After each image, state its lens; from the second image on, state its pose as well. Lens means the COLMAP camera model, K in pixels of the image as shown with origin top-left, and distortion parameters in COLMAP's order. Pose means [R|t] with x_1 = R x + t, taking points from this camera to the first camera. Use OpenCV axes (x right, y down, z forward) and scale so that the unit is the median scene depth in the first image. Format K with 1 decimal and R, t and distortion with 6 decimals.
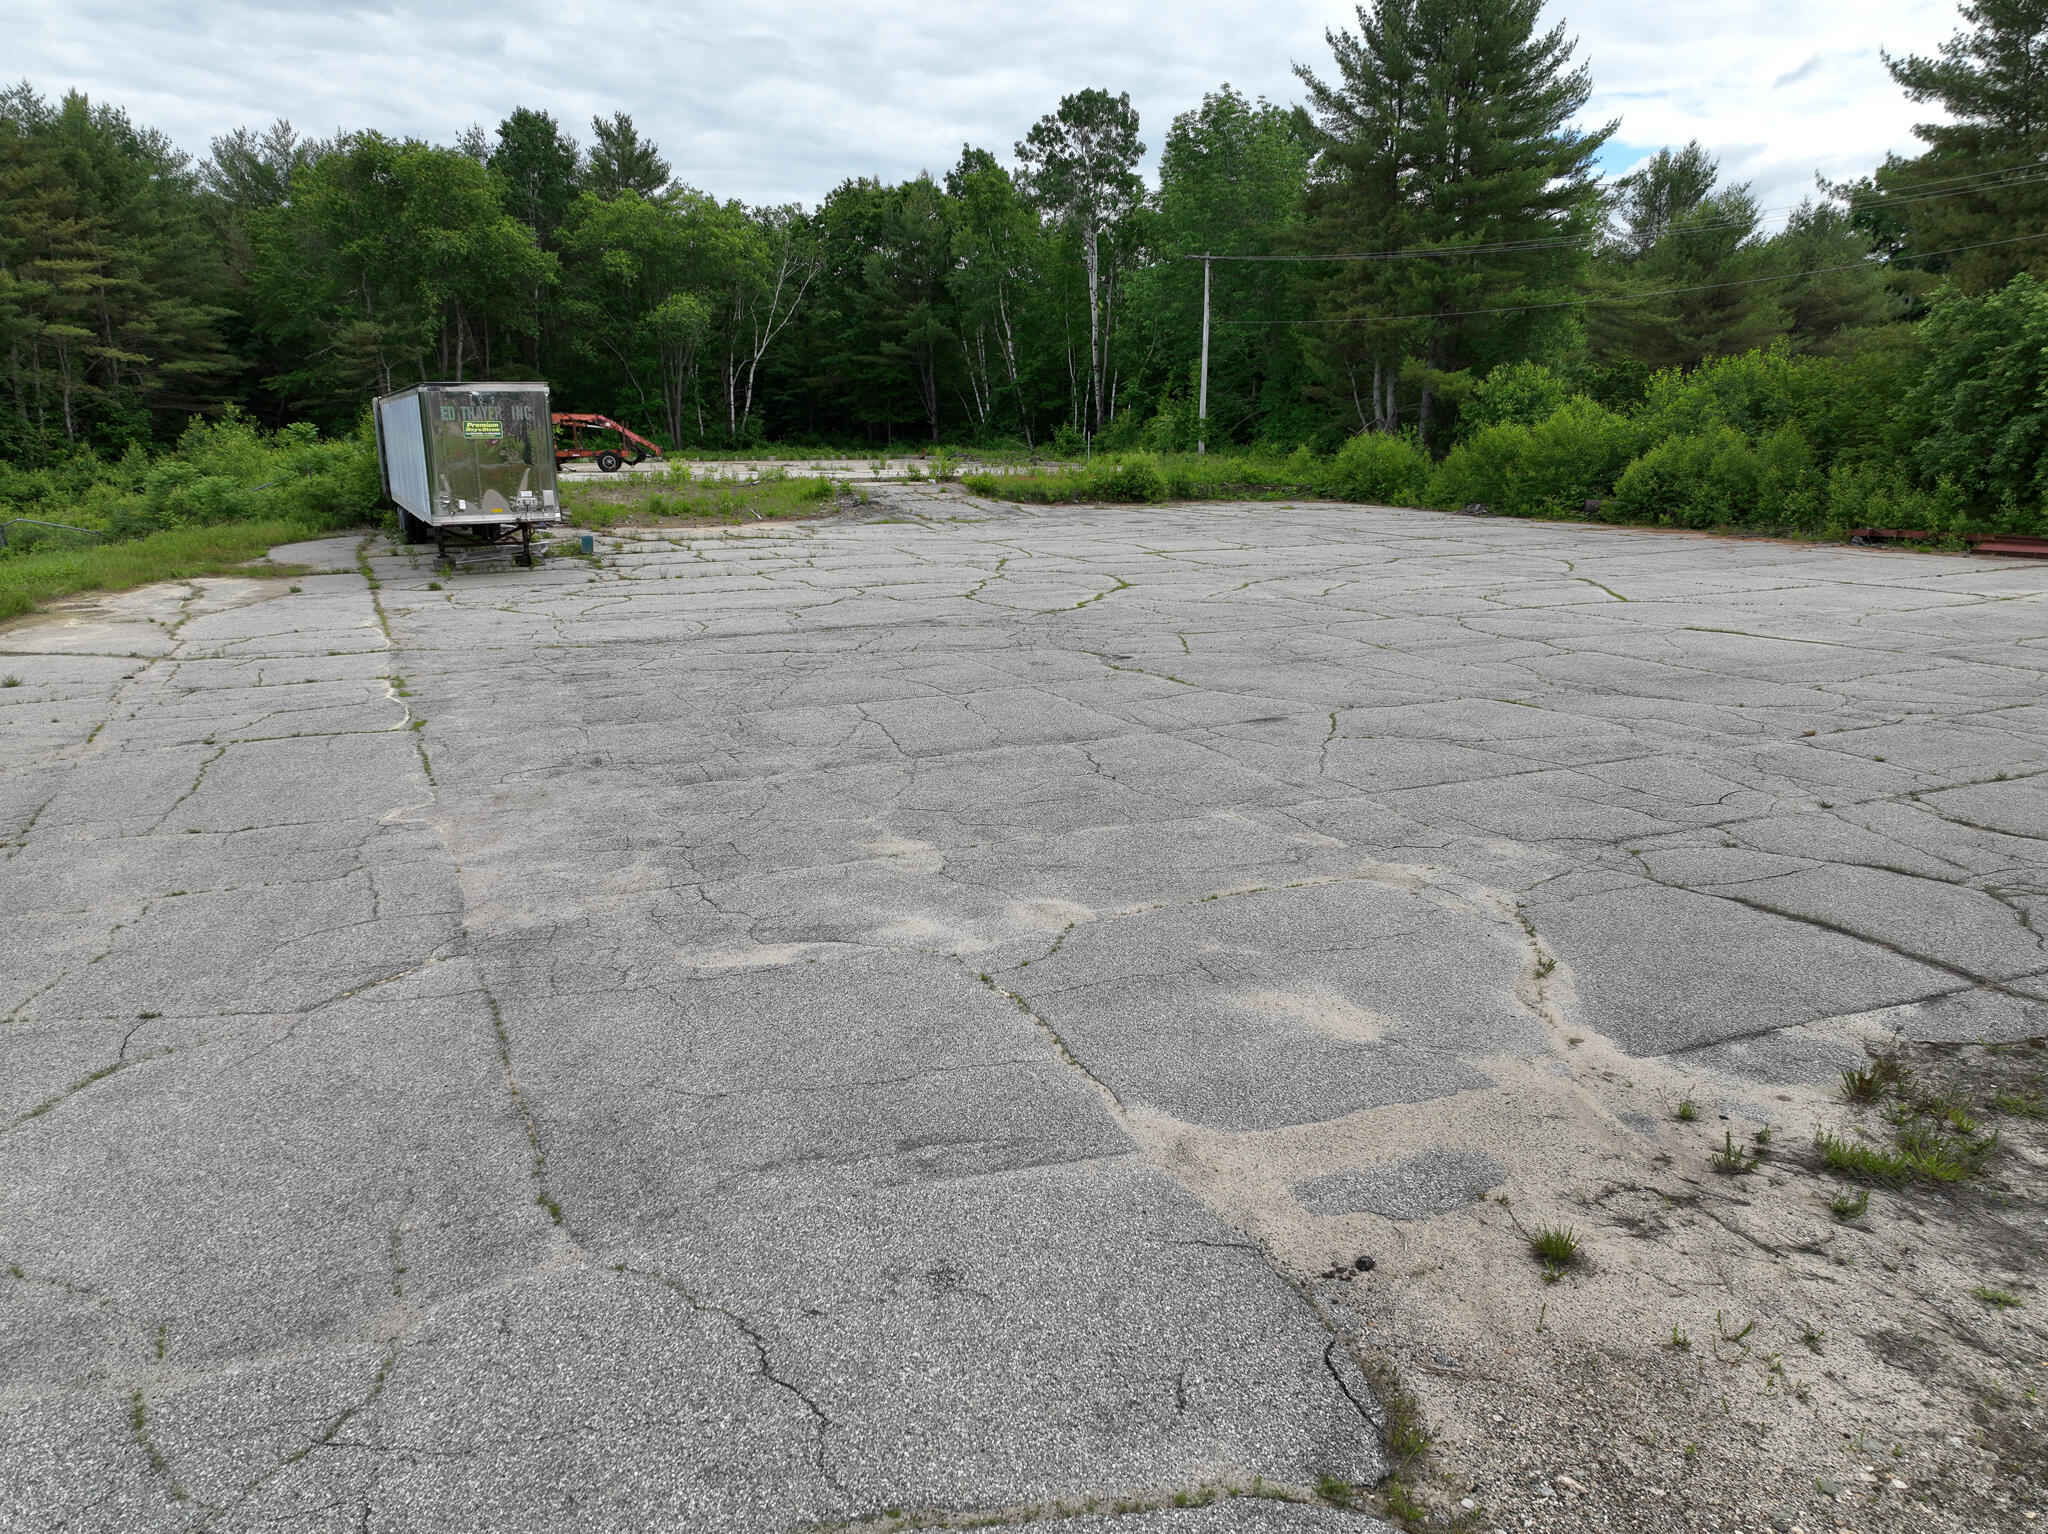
lens RADIAL K [[1442.2, 0, 1024.0], [0, 1442.2, 767.0], [0, 0, 1]] dist [-0.006180, 0.025394]
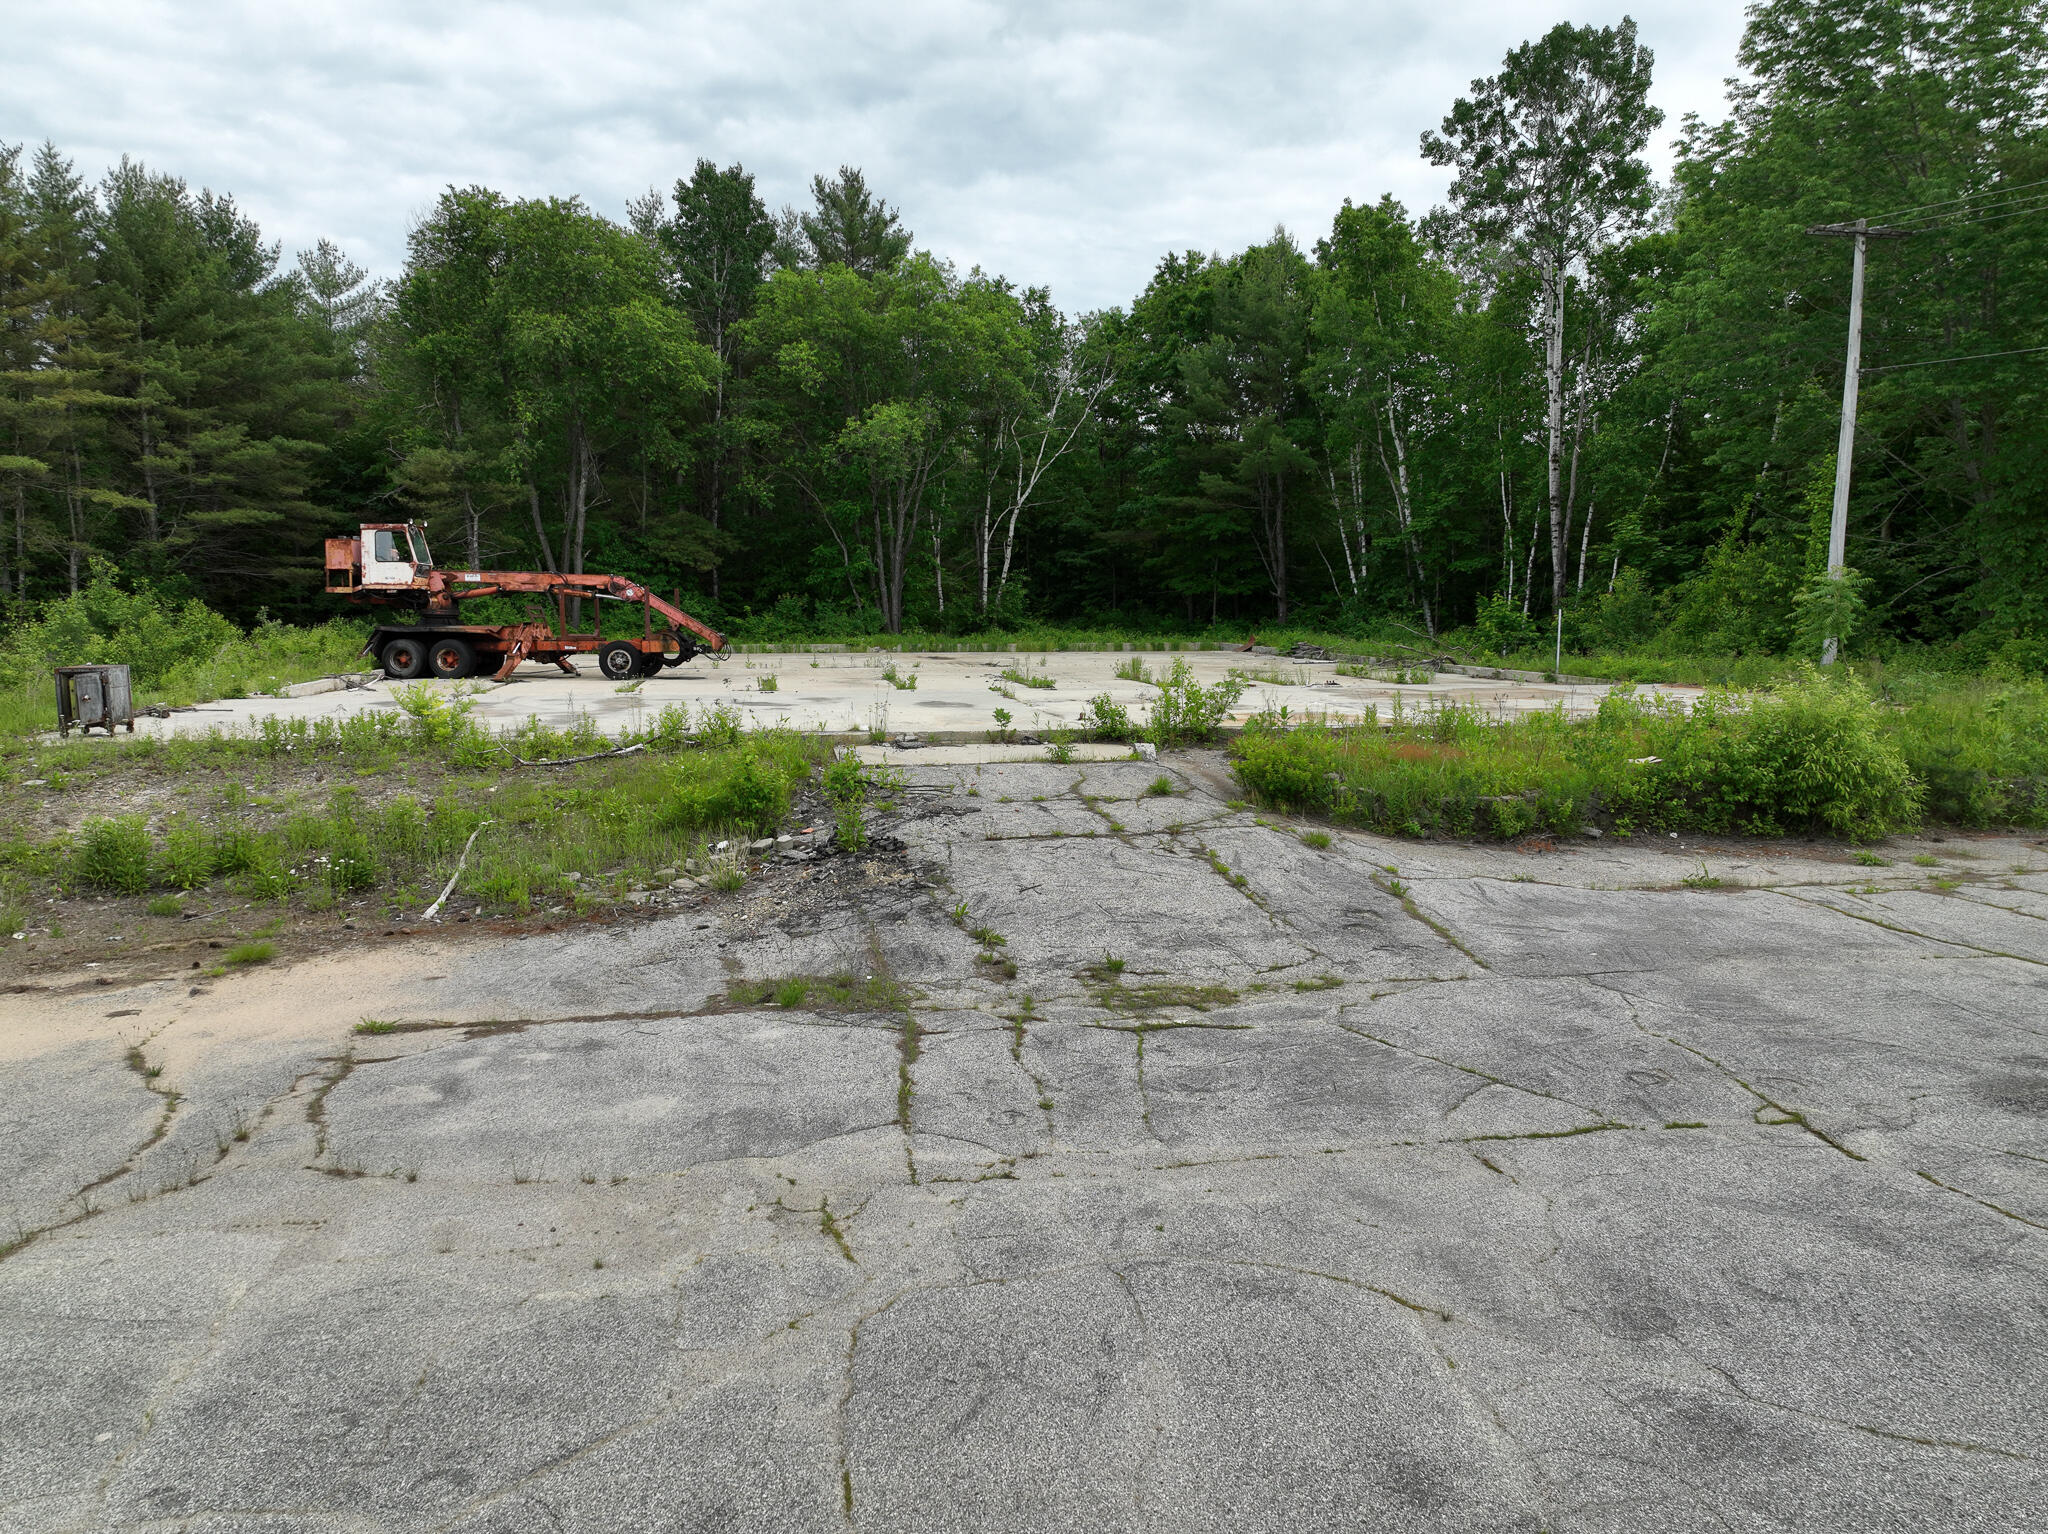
lens RADIAL K [[1442.2, 0, 1024.0], [0, 1442.2, 767.0], [0, 0, 1]] dist [-0.006180, 0.025394]
pose [[0.964867, 0.032821, -0.260681, -0.000878], [-0.063205, 0.992026, -0.109040, -0.094972], [0.255023, 0.121686, 0.959247, 0.406054]]
